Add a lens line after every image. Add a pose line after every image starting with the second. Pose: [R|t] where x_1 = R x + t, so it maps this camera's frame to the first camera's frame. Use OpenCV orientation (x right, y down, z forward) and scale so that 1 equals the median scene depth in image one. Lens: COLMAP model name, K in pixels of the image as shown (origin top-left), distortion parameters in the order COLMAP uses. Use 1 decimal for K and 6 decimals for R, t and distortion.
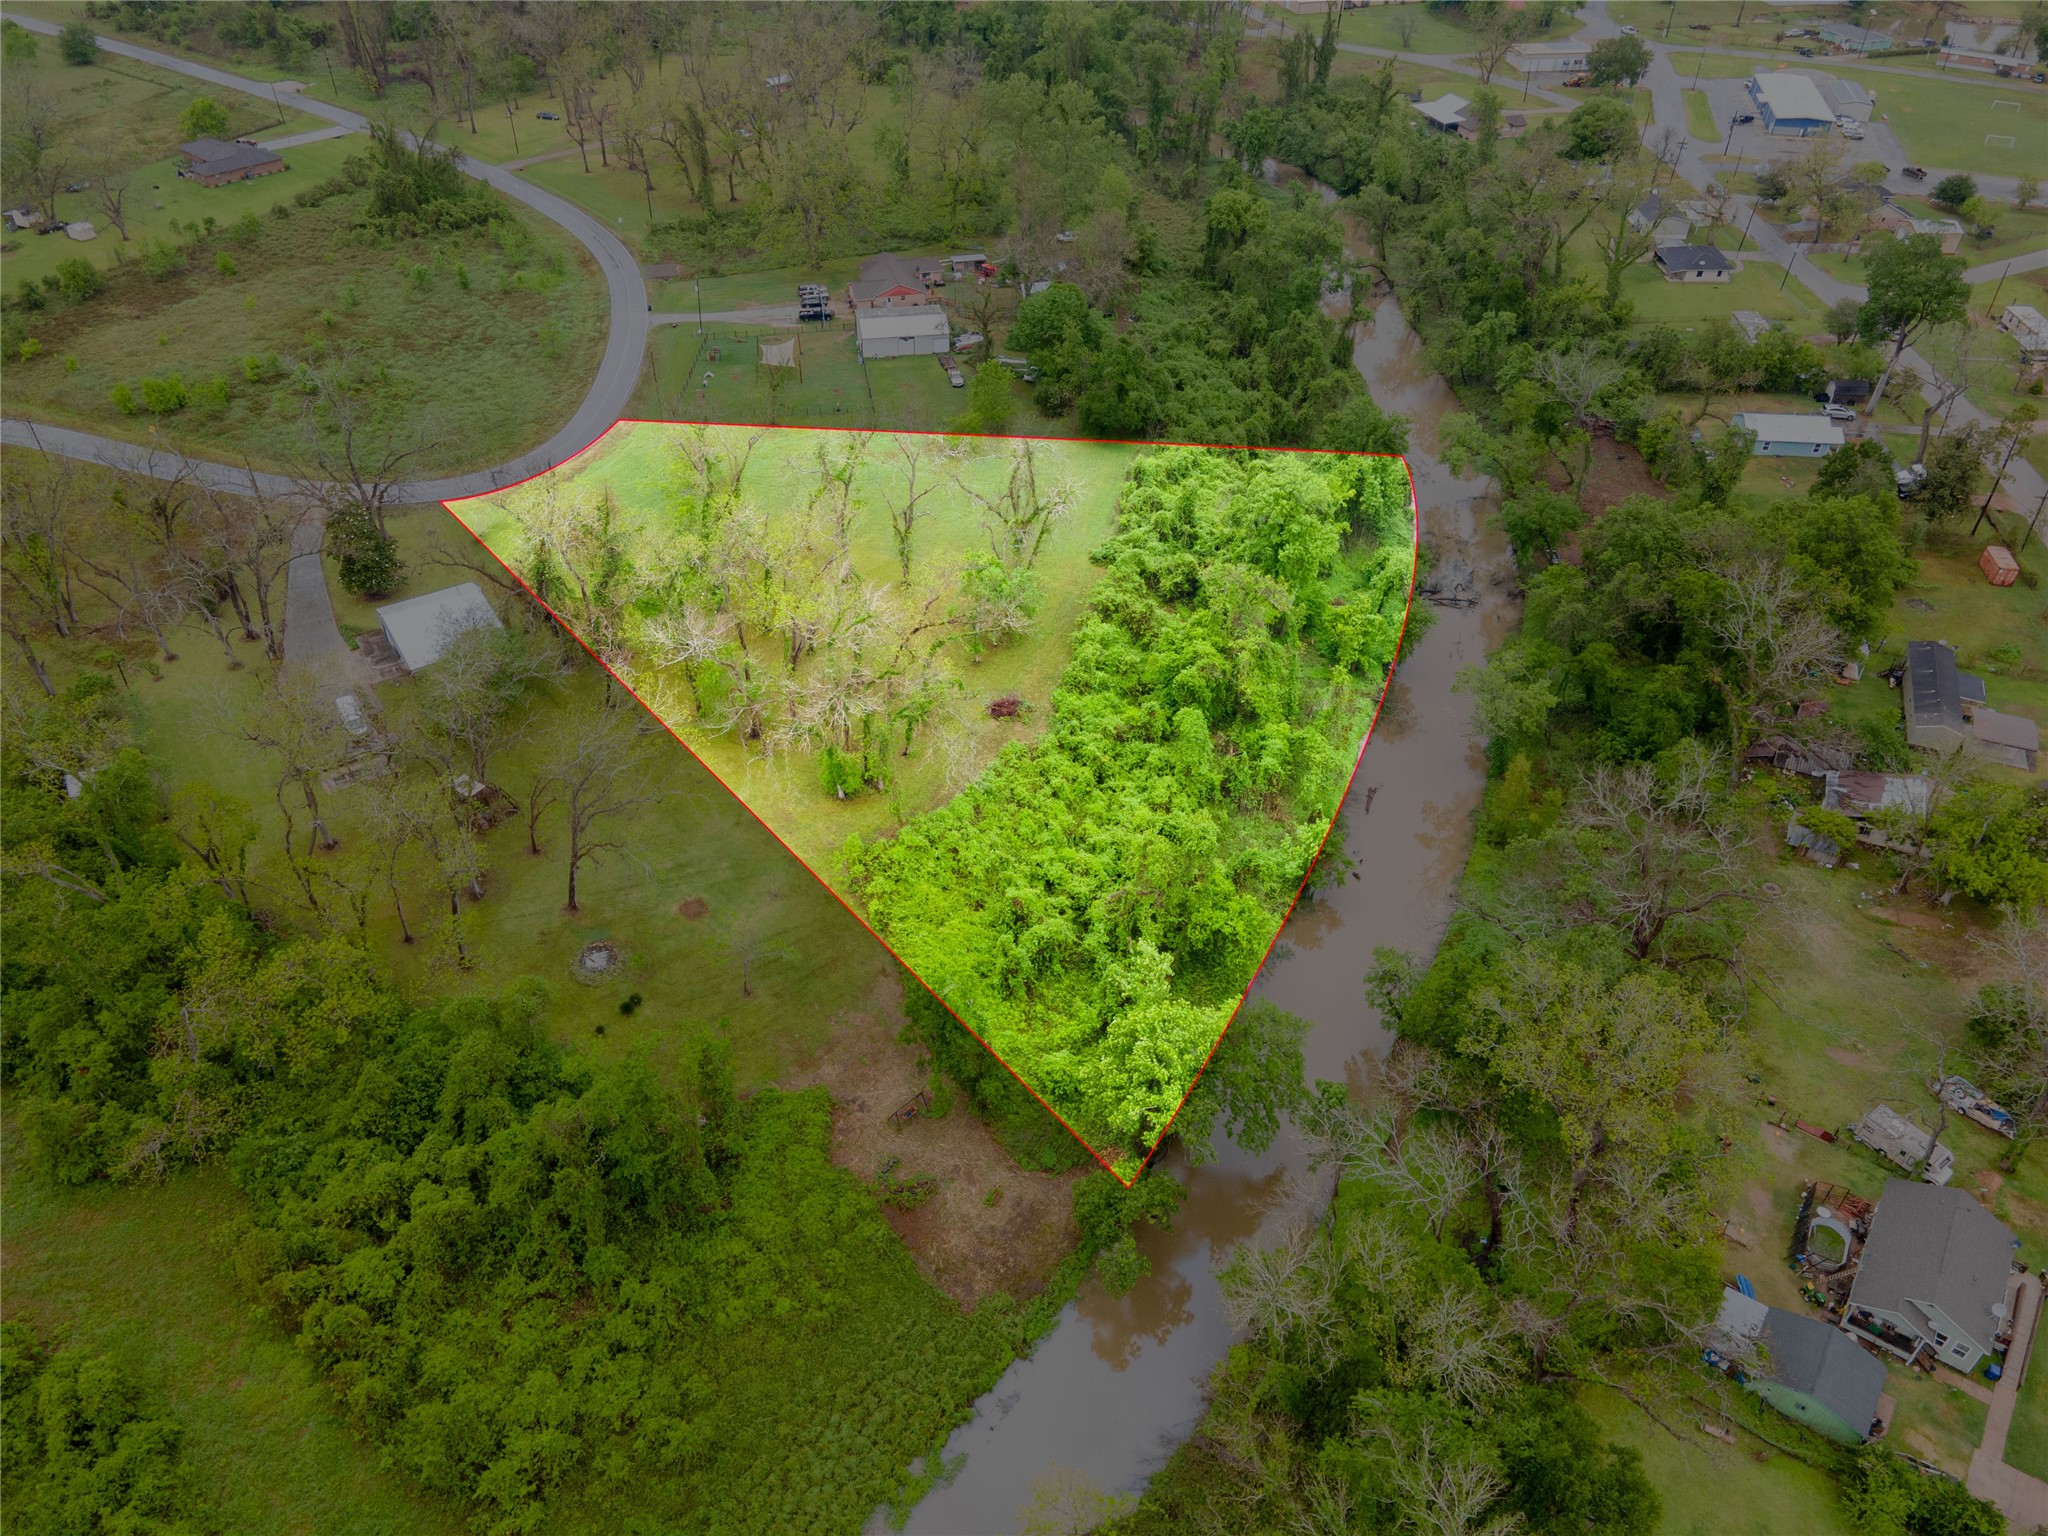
lens RADIAL K [[1485.2, 0, 1024.5], [0, 1485.2, 780.7], [0, 0, 1]] dist [0.037521, 0.020286]
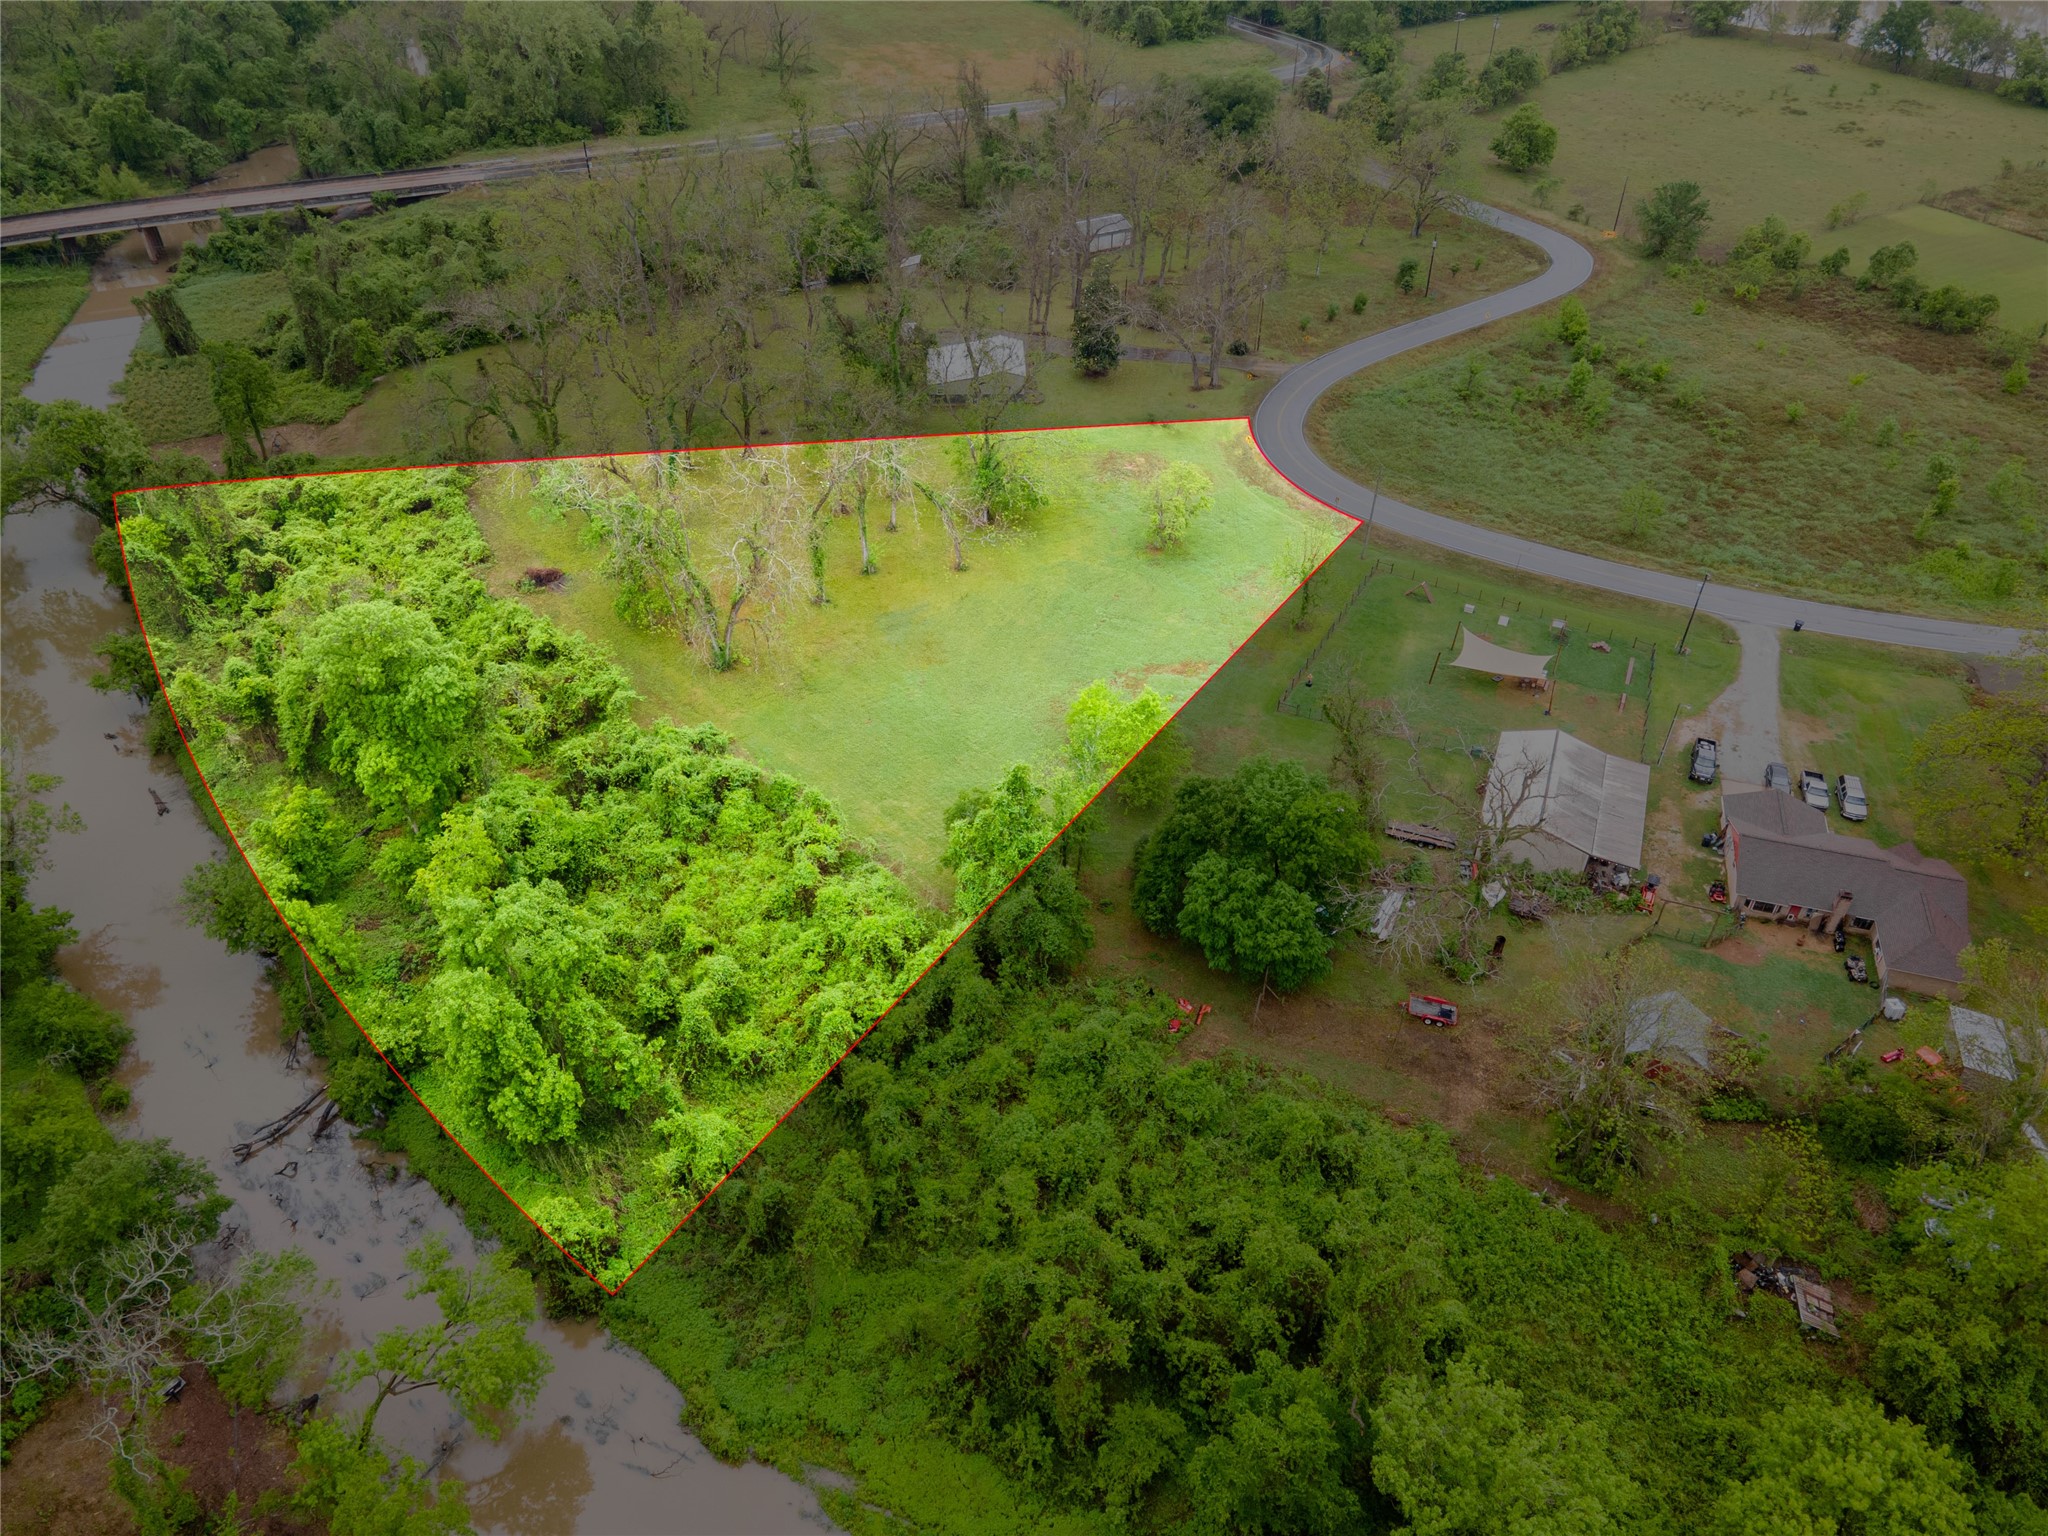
lens RADIAL K [[1485.2, 0, 1023.7], [0, 1485.2, 772.9], [0, 0, 1]] dist [0.037521, 0.020286]
pose [[-0.526925, 0.519149, -0.672930, 0.374173], [-0.552399, 0.392531, 0.735374, -0.611937], [0.645914, 0.759213, 0.079943, 0.866068]]
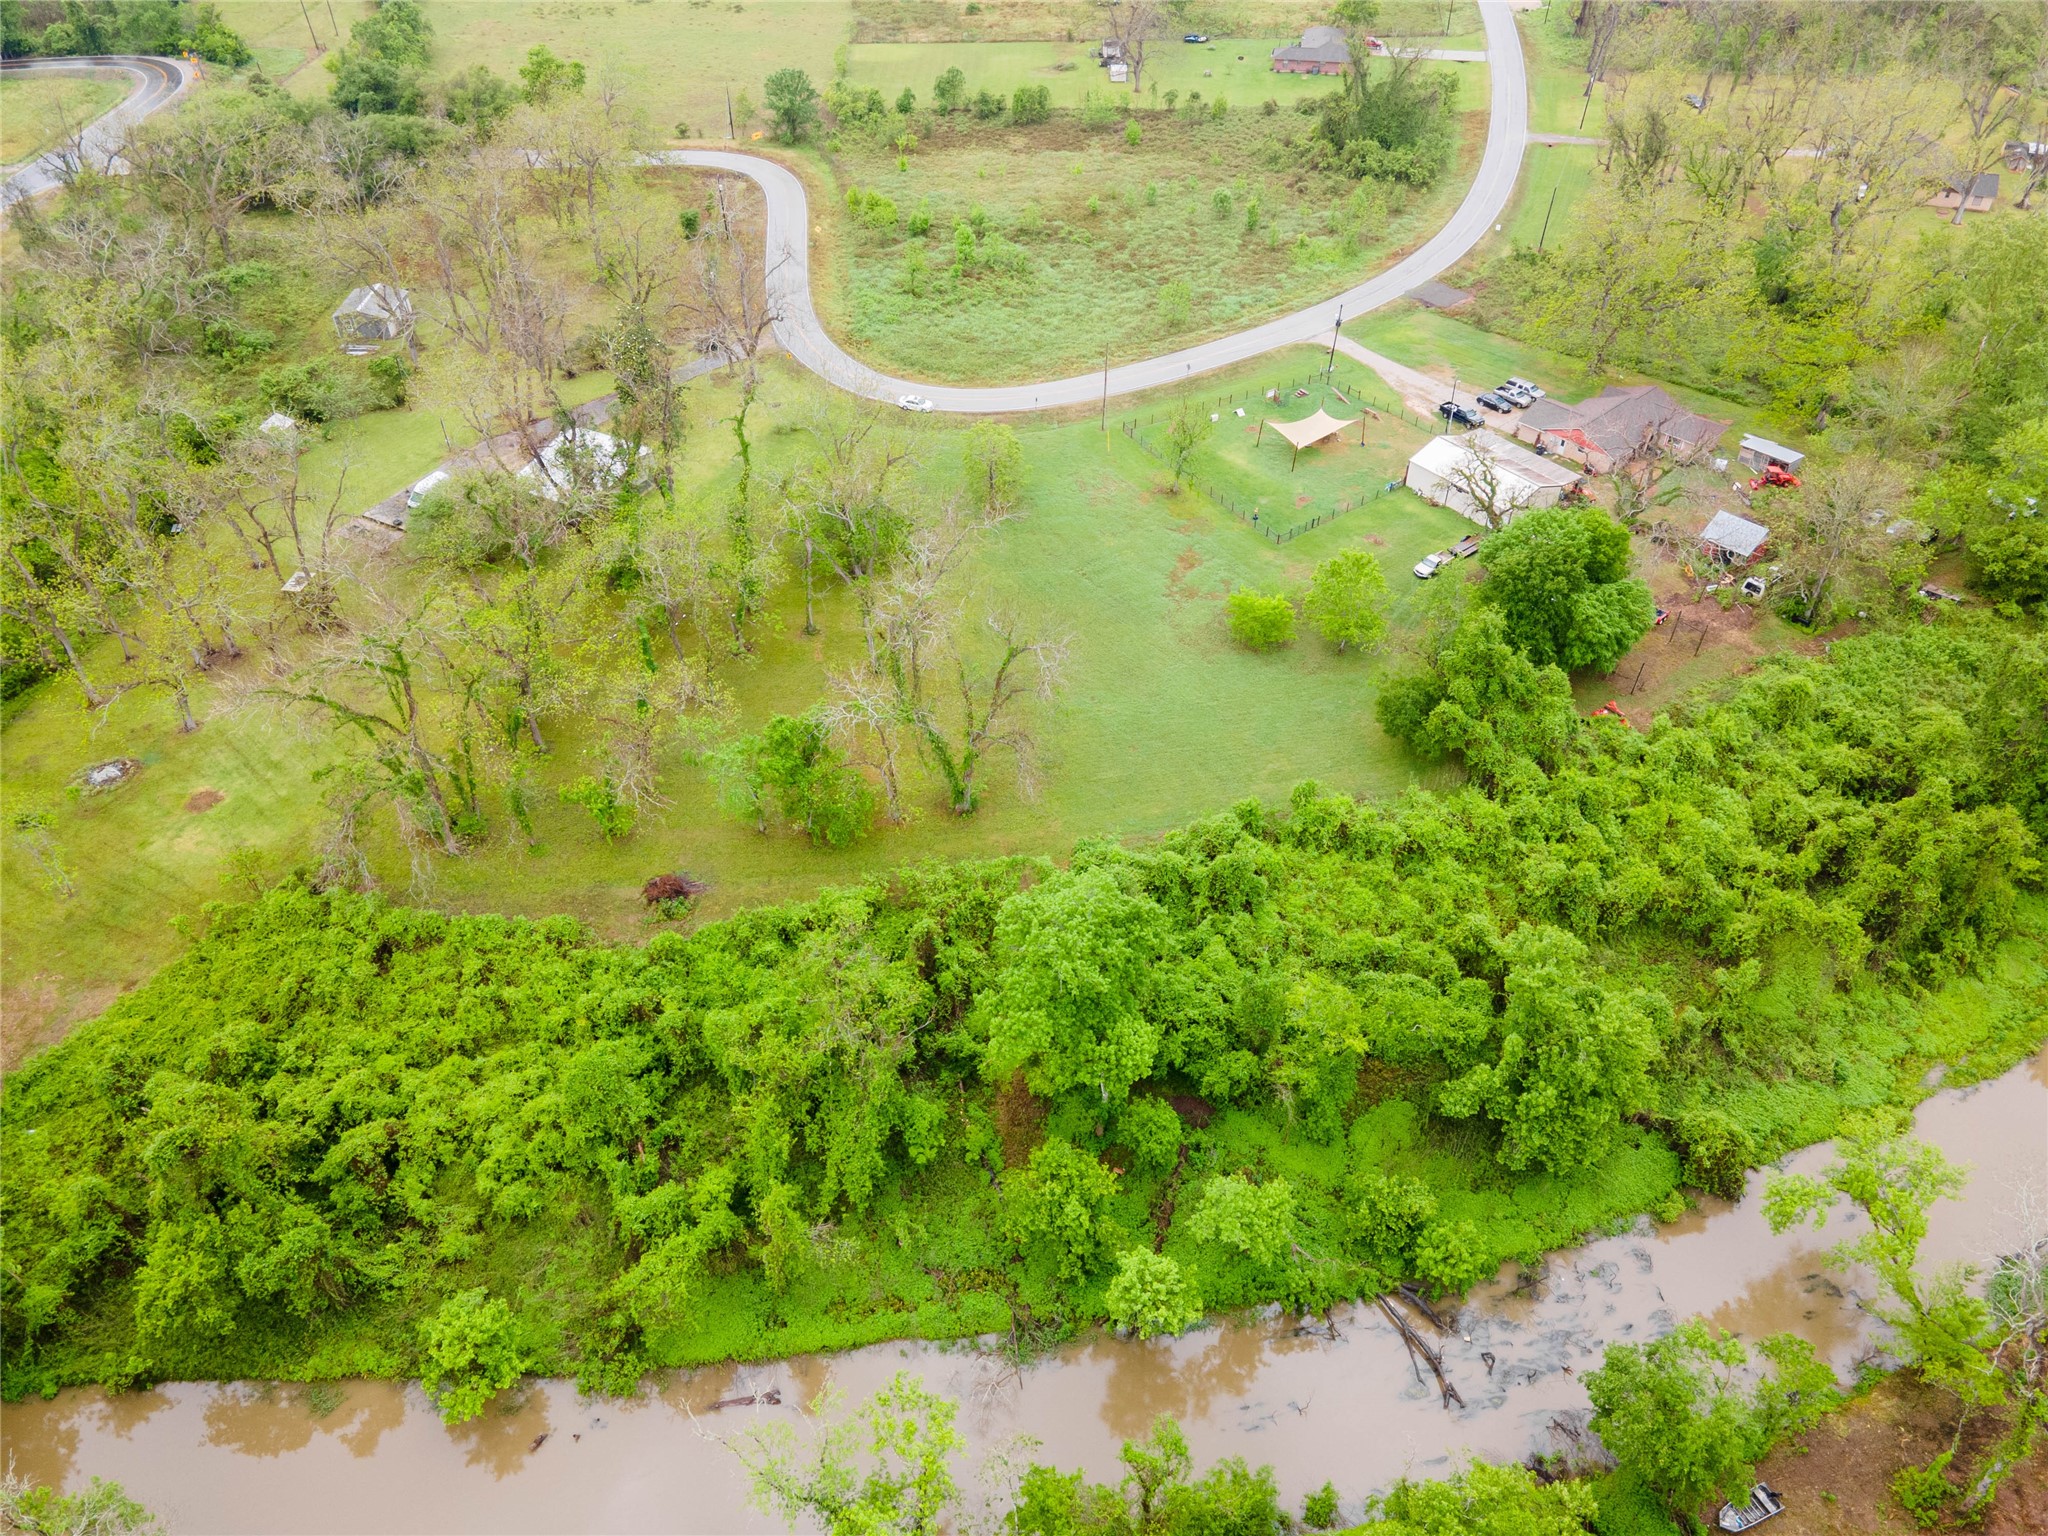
lens RADIAL K [[1485.2, 0, 1017.1], [0, 1485.2, 774.6], [0, 0, 1]] dist [0.037521, 0.020286]
pose [[0.460914, 0.577734, -0.673634, 0.374240], [-0.558575, 0.778711, 0.285663, -0.283487], [0.689603, 0.244609, 0.681626, 0.433676]]
